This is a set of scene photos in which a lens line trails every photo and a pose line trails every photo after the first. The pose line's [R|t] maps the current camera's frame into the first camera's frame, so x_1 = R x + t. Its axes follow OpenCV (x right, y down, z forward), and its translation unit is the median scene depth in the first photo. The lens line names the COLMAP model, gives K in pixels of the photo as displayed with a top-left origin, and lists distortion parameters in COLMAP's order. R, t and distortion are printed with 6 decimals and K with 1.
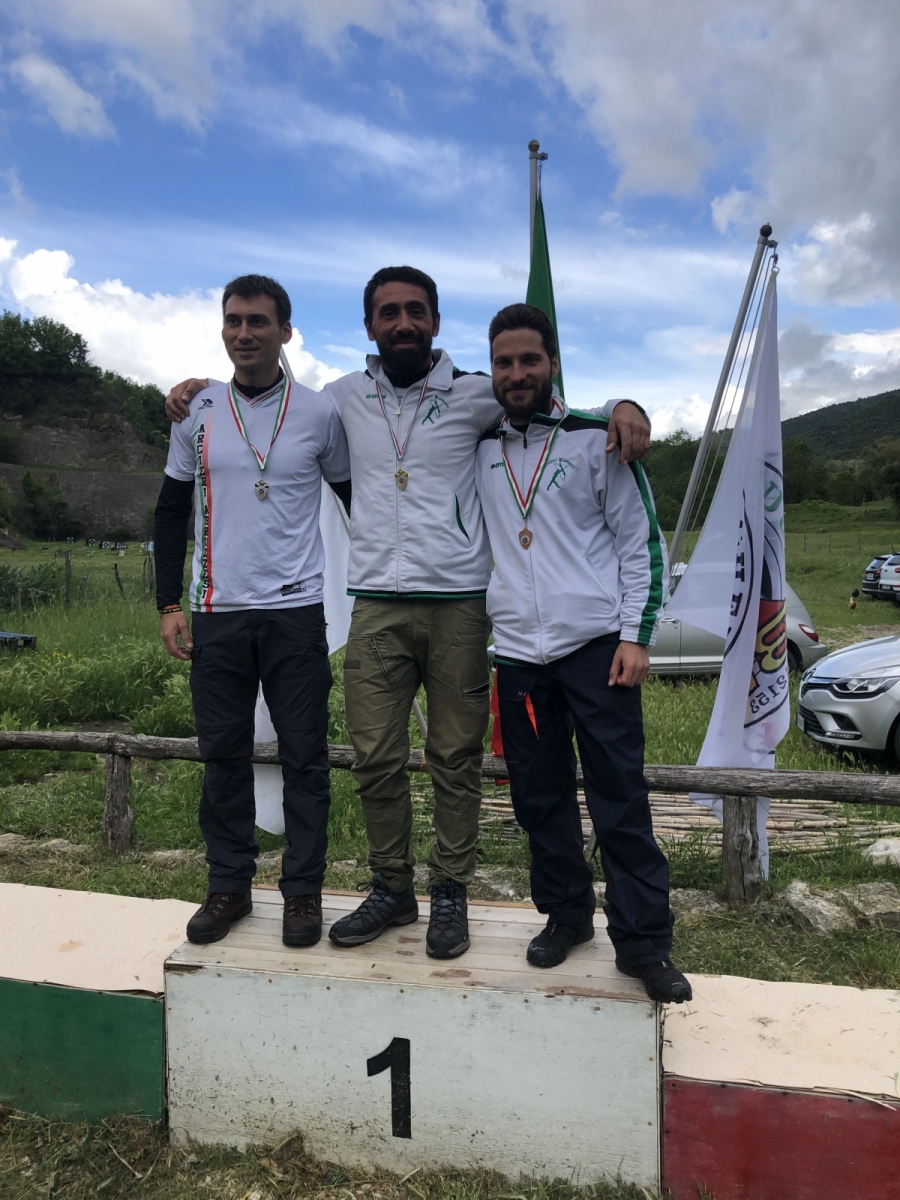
lens RADIAL K [[986.5, 0, 454.4], [0, 986.5, 598.7], [0, 0, 1]] dist [0.020210, -0.006738]
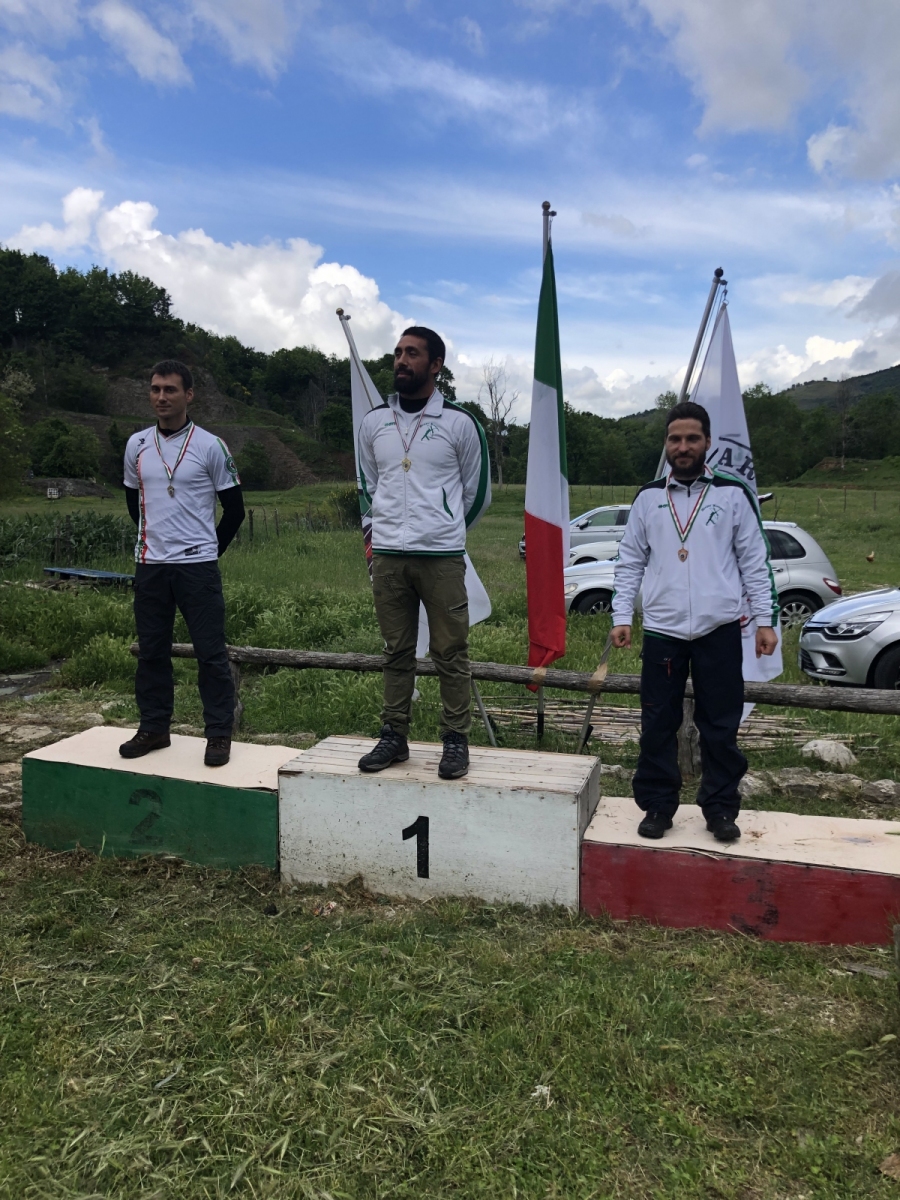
lens RADIAL K [[987.2, 0, 448.8], [0, 987.2, 595.8], [0, 0, 1]] dist [0.015092, 0.003941]
pose [[0.996748, 0.019589, -0.078162, 0.061803], [-0.016080, 0.998845, 0.045279, 0.006057], [0.078958, -0.043875, 0.995912, -0.340454]]
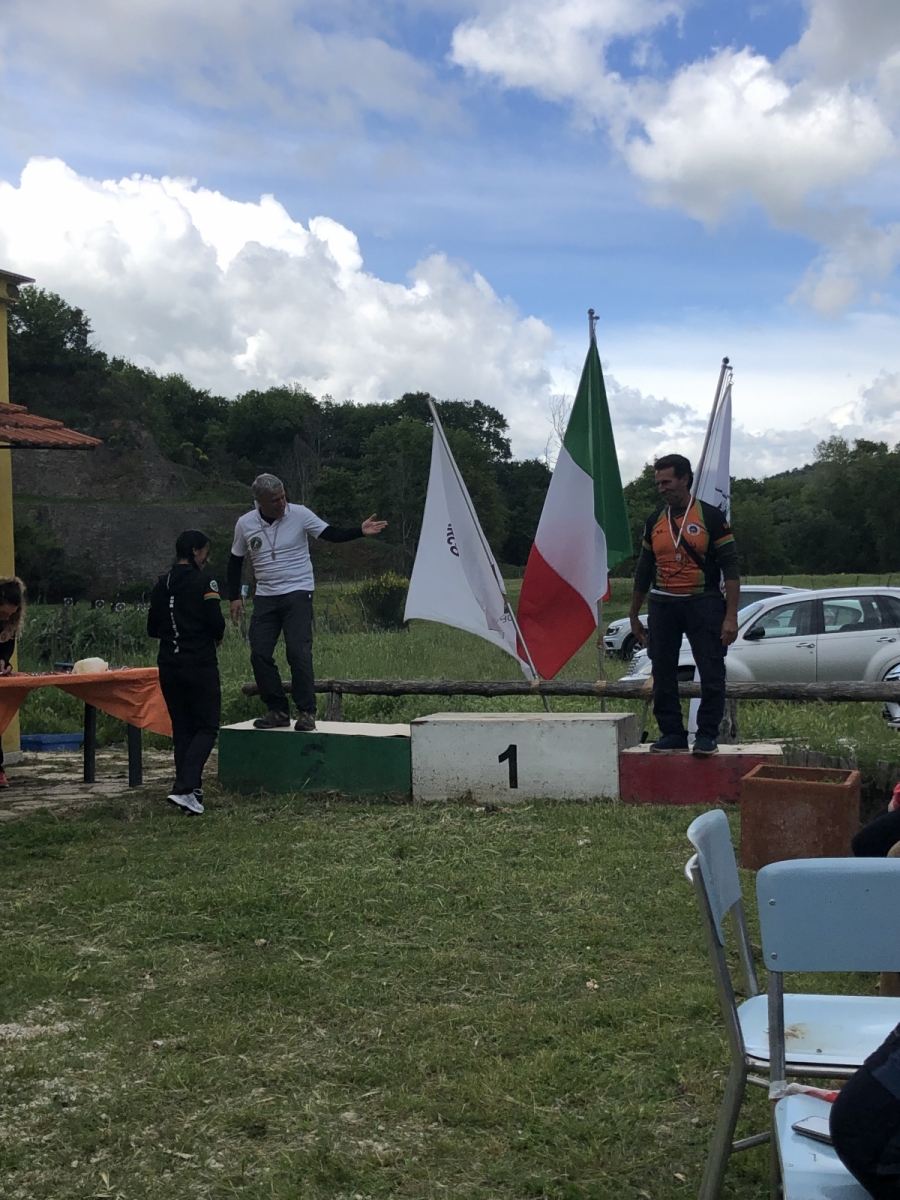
lens RADIAL K [[1534.6, 0, 454.0], [0, 1534.6, 592.3], [0, 0, 1]] dist [0.214207, -0.695628]
pose [[0.993582, -0.015082, -0.112105, 0.130916], [0.007916, 0.997913, -0.064089, 0.182685], [0.112837, 0.062790, 0.991628, -1.568566]]
